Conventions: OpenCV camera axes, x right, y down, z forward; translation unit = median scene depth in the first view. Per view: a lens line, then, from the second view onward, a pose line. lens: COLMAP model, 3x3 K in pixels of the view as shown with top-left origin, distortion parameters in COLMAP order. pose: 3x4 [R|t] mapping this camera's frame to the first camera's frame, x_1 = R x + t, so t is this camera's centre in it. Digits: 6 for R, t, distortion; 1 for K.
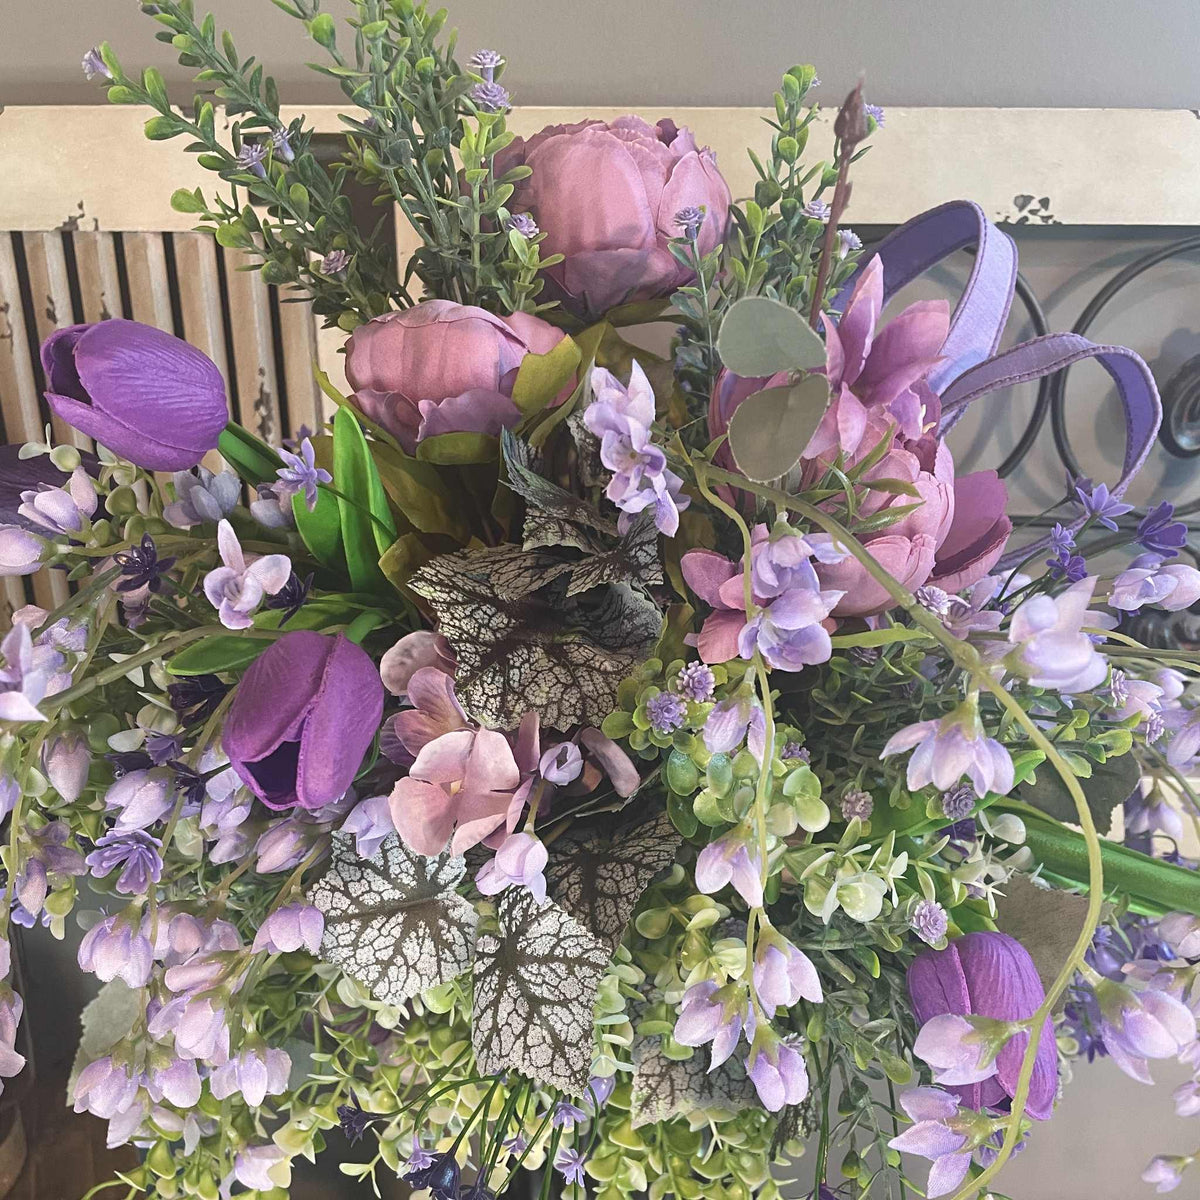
lens RADIAL K [[1199.6, 0, 599.9], [0, 1199.6, 722.7], [0, 0, 1]] dist [0.117318, -0.176098]
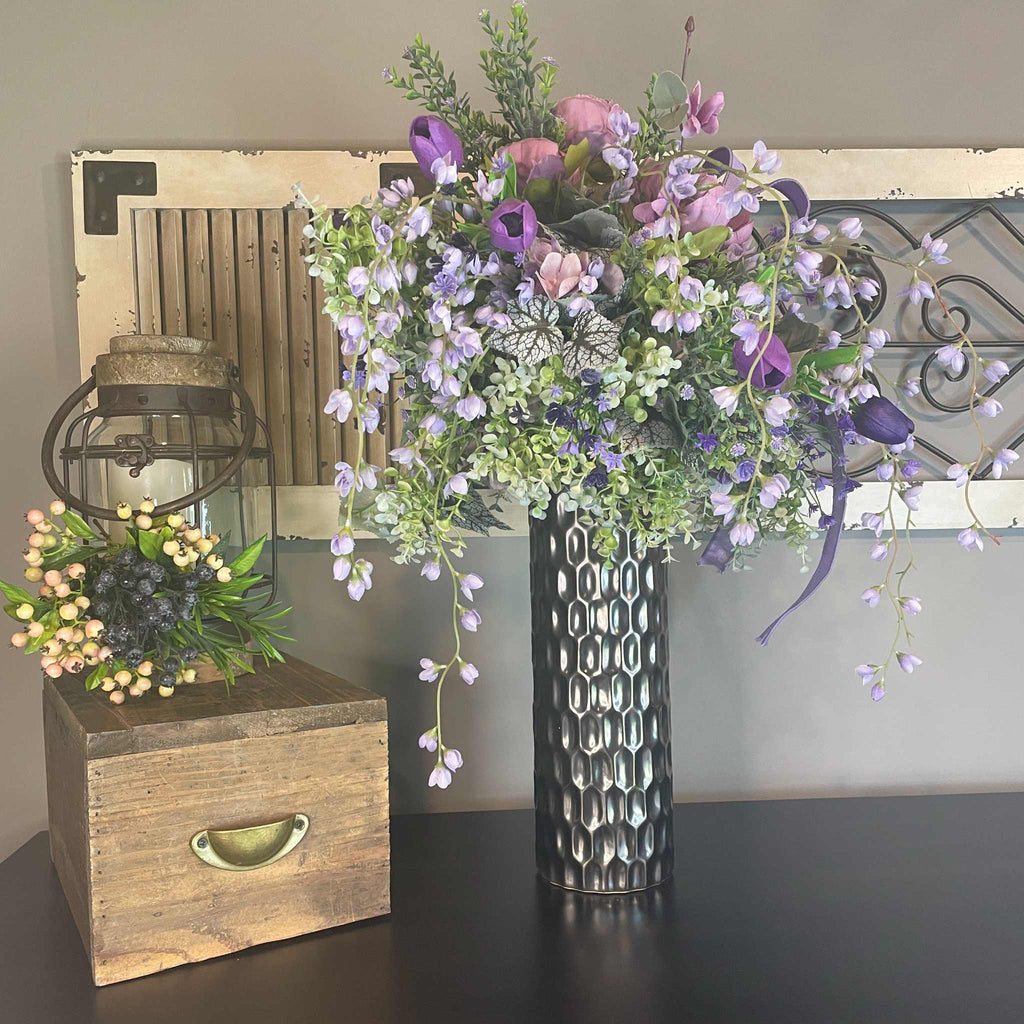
lens RADIAL K [[1020.5, 0, 509.9], [0, 1020.5, 550.6], [0, 0, 1]] dist [0.124494, -0.218666]
pose [[0.997179, -0.025036, 0.070766, -0.384125], [0.044498, 0.956388, -0.288689, 1.230922], [-0.060452, 0.291023, 0.954804, -0.939299]]
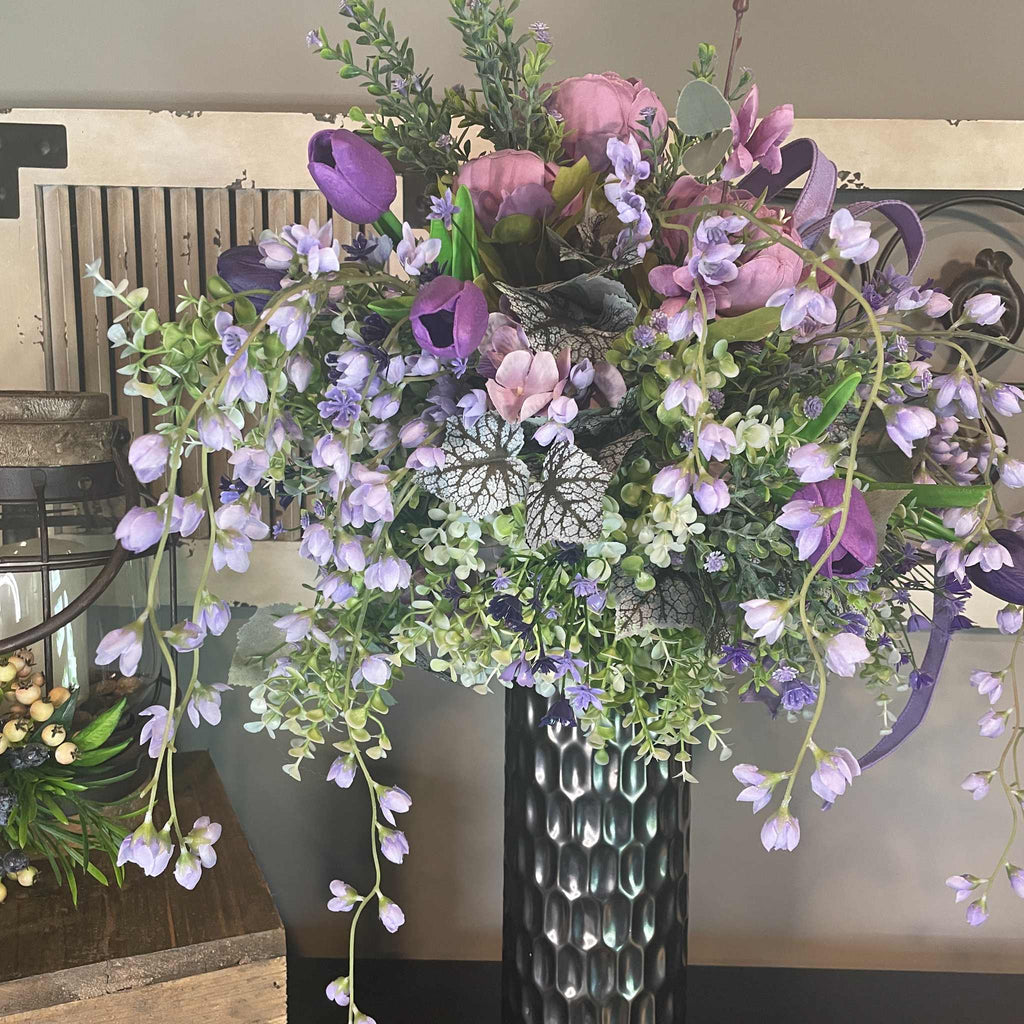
lens RADIAL K [[1022.5, 0, 524.5], [0, 1022.5, 516.1], [0, 0, 1]] dist [0.107102, -0.168526]
pose [[0.999923, 0.012412, -0.000645, -0.108571], [-0.012271, 0.977690, -0.209695, 0.529458], [-0.001972, 0.209687, 0.977767, -0.394438]]
